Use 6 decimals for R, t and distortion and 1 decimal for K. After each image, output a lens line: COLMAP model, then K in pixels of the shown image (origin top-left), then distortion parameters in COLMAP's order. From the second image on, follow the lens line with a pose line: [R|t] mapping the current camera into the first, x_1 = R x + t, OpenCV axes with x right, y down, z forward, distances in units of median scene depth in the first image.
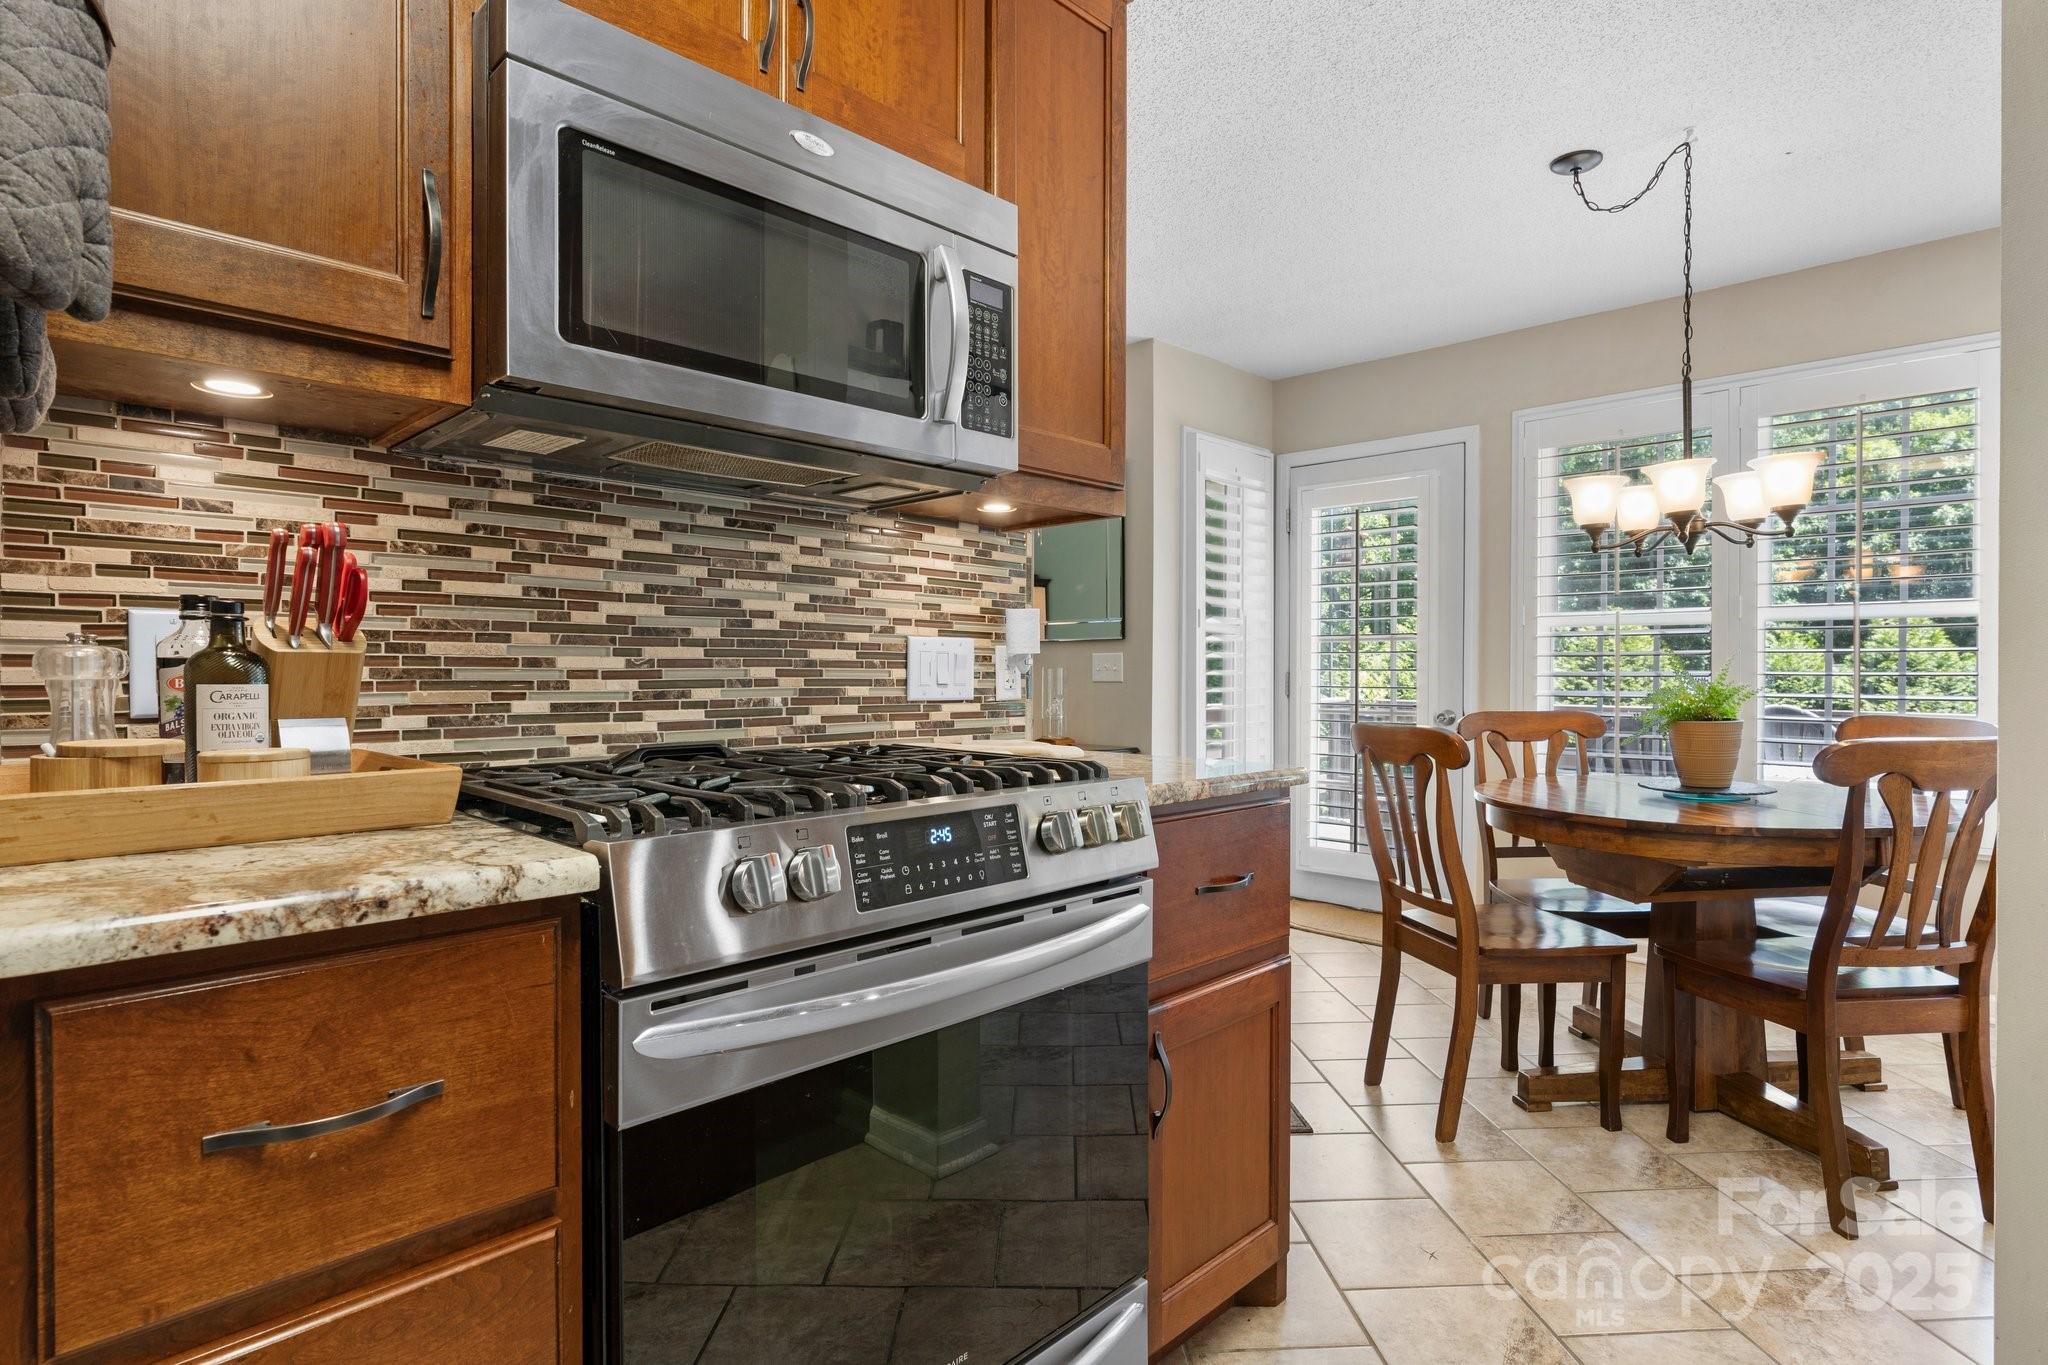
lens RADIAL K [[1048.6, 0, 1025.9], [0, 1048.6, 679.4], [0, 0, 1]] dist [-0.013714, 0.000349]
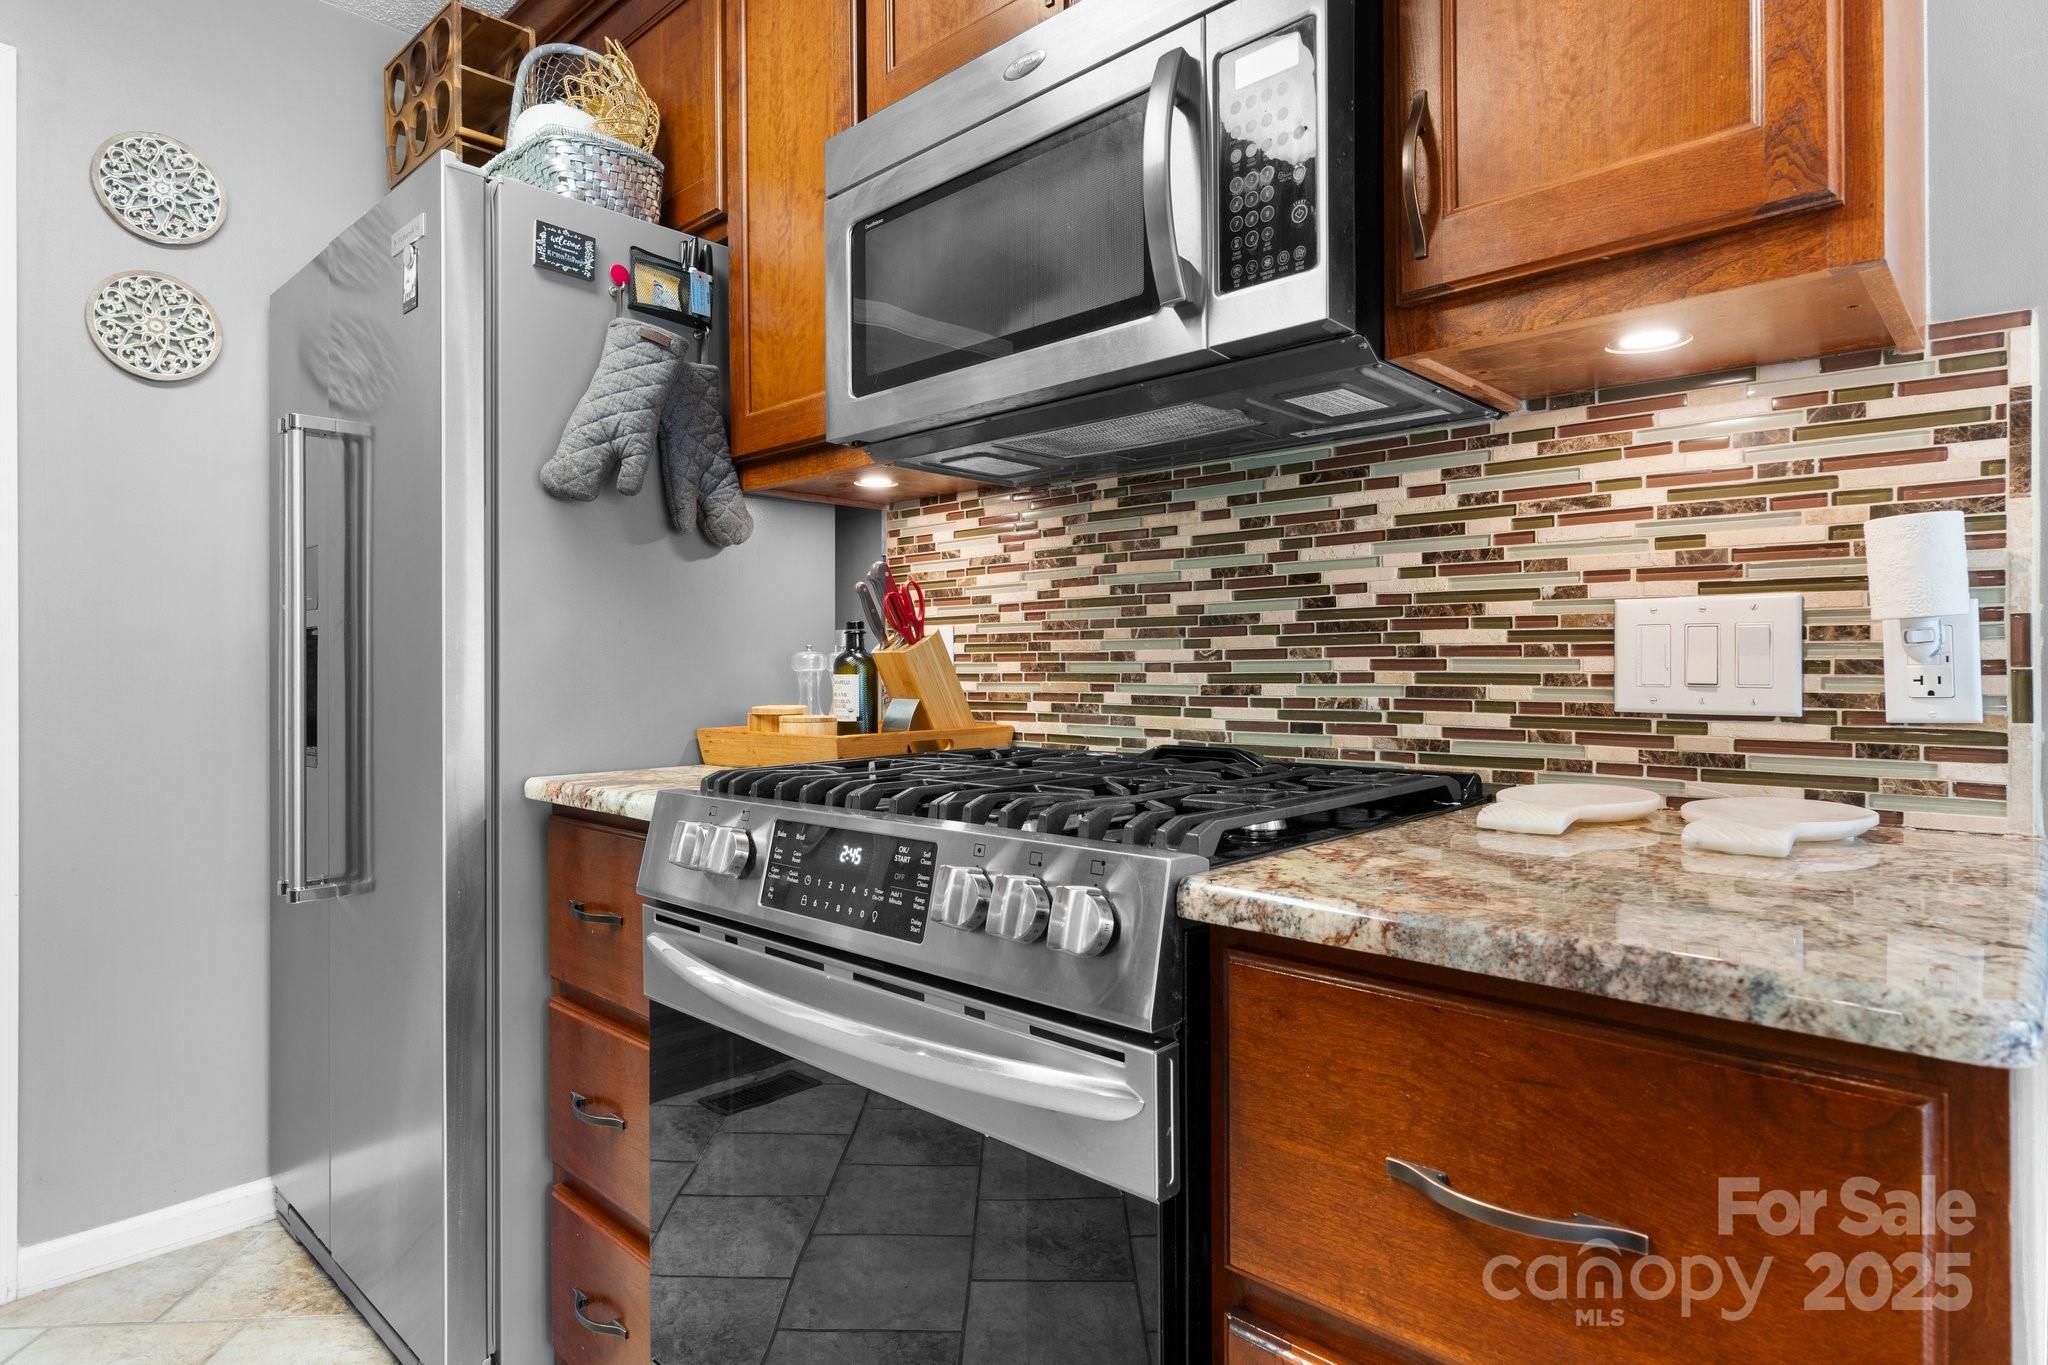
lens RADIAL K [[1099.4, 0, 1027.3], [0, 1099.4, 671.4], [0, 0, 1]] dist [-0.004321, -0.000603]
pose [[0.021905, 0.001803, -0.999758, 0.570582], [-0.002459, 0.999995, 0.001749, -0.002392], [0.999757, 0.002420, 0.021910, 0.780482]]
